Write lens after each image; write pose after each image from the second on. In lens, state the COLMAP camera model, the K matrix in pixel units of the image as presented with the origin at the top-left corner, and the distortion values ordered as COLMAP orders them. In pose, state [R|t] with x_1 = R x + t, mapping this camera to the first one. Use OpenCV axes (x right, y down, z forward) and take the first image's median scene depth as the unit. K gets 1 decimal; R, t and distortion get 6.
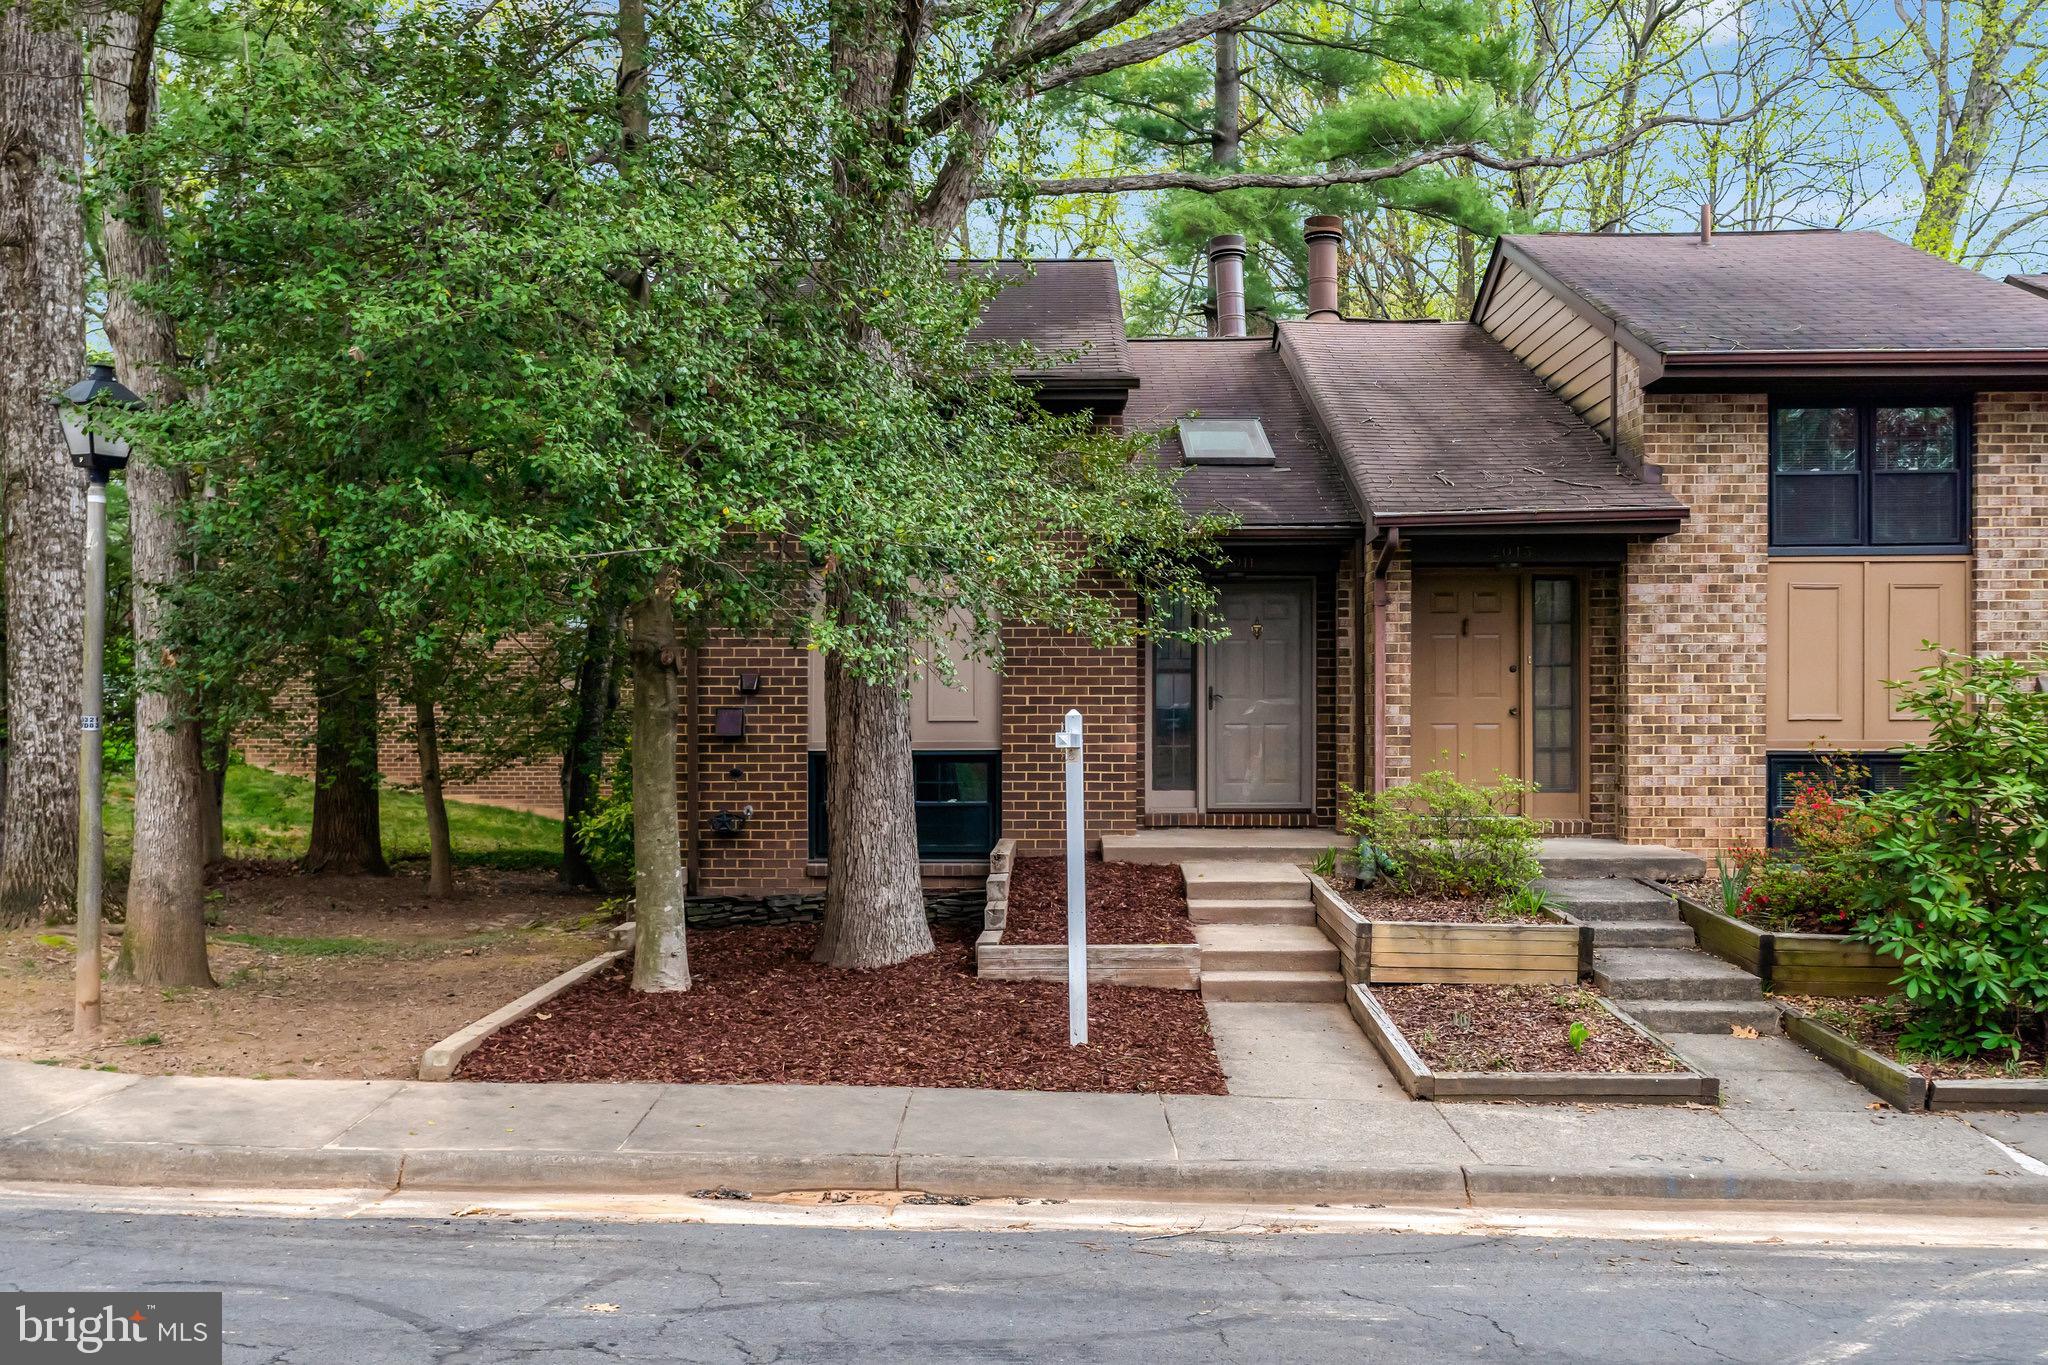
lens RADIAL K [[1933.4, 0, 1024.0], [0, 1933.4, 682.5], [0, 0, 1]] dist [-0.005196, 0.008062]
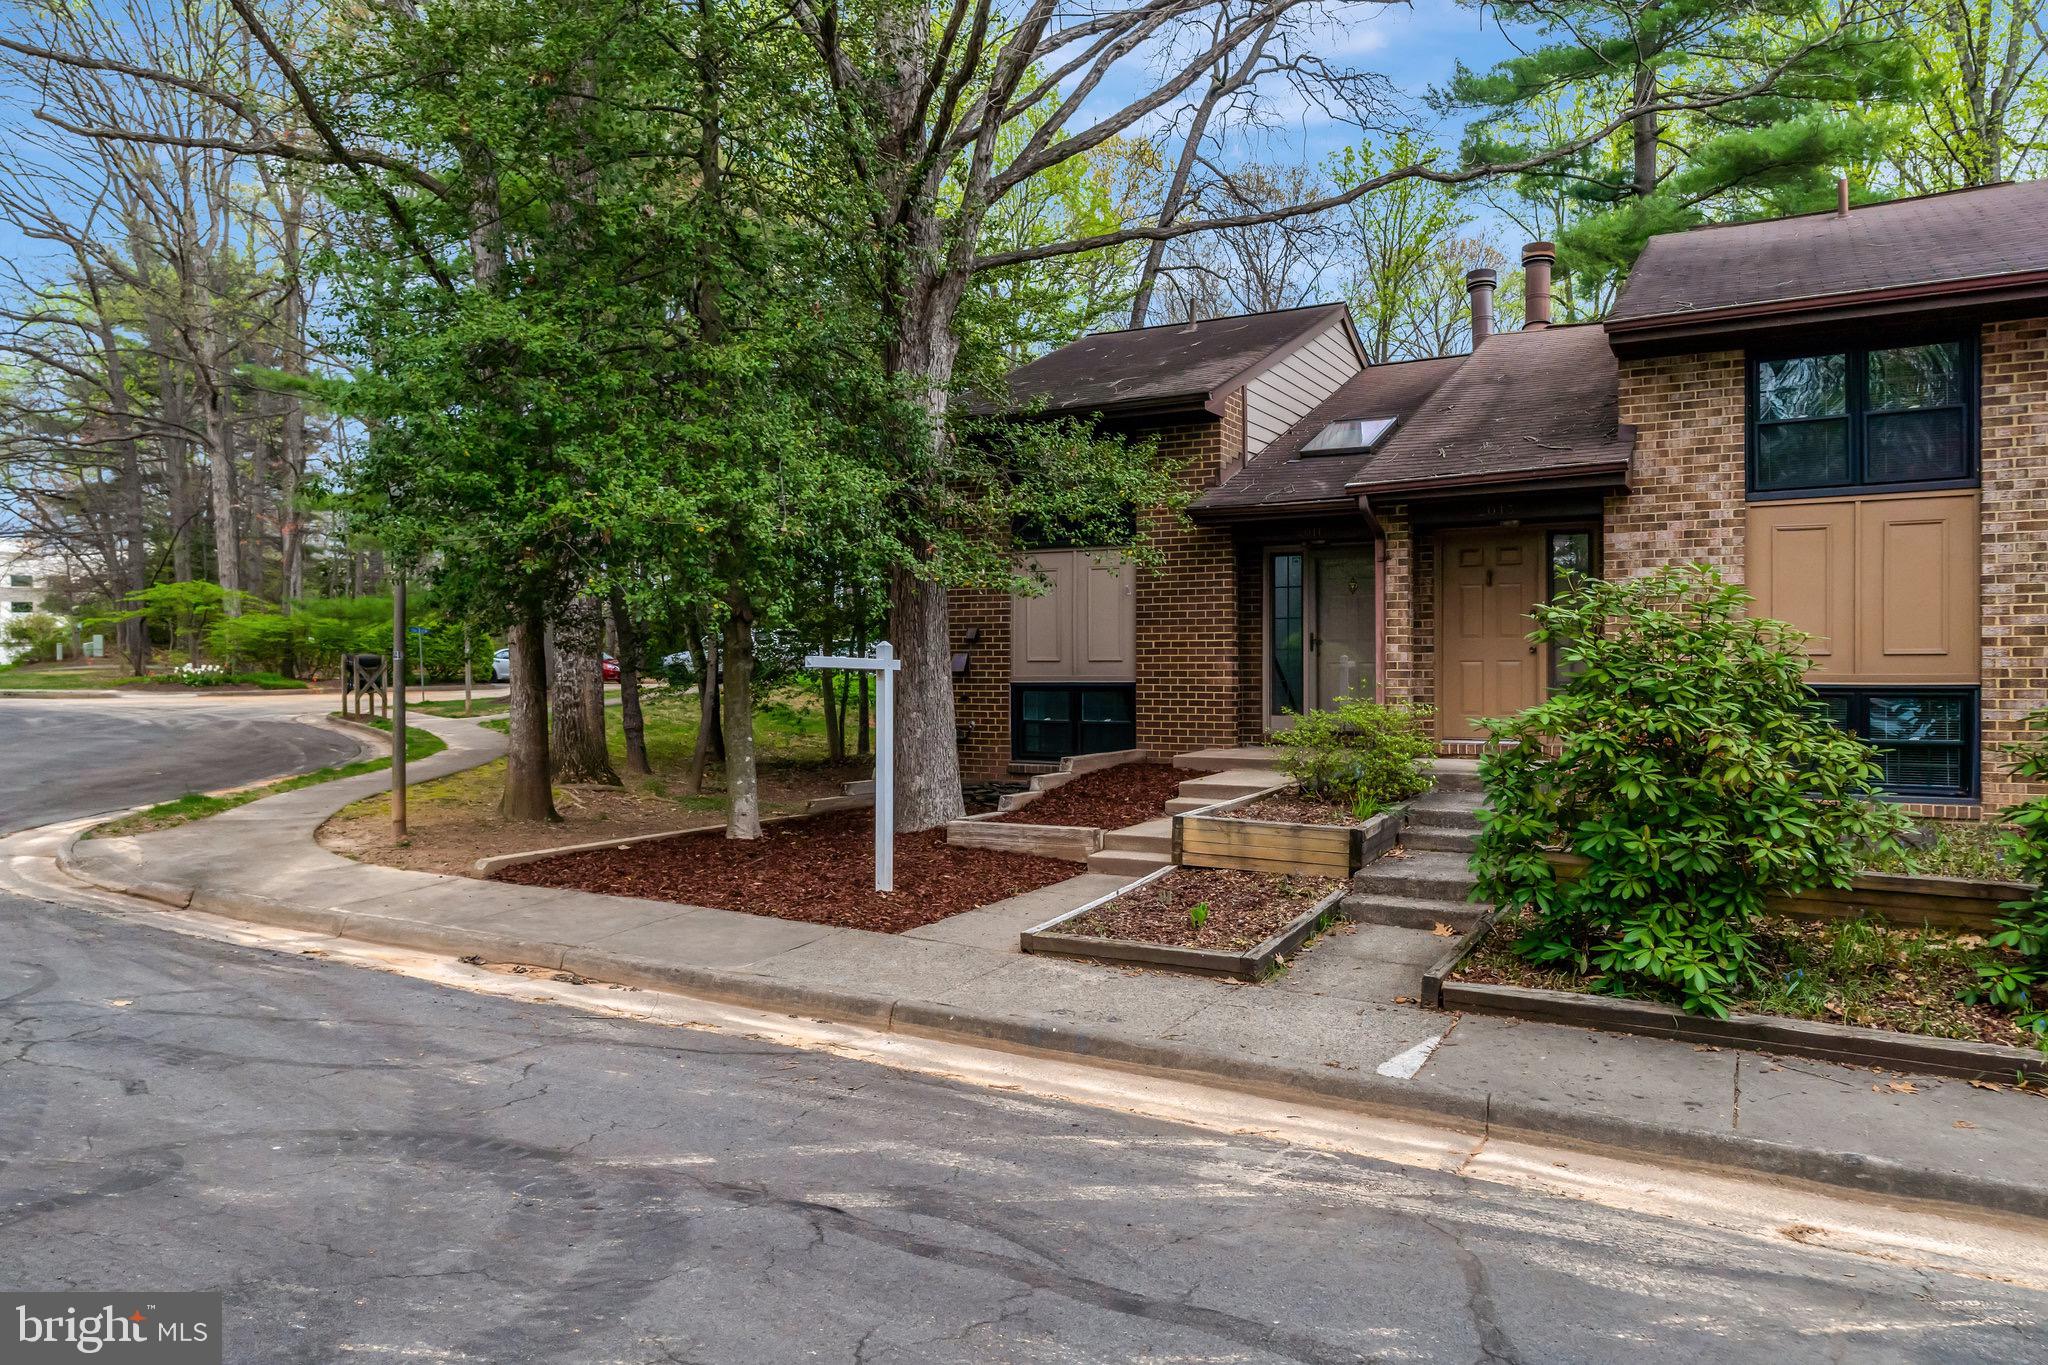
lens RADIAL K [[1369.5, 0, 1024.3], [0, 1369.5, 649.4], [0, 0, 1]] dist [-0.001383, 0.000240]
pose [[0.879715, -0.007626, -0.475440, 0.393965], [0.006518, 0.999971, -0.003980, 0.016728], [0.475456, 0.000403, 0.879739, 0.146990]]
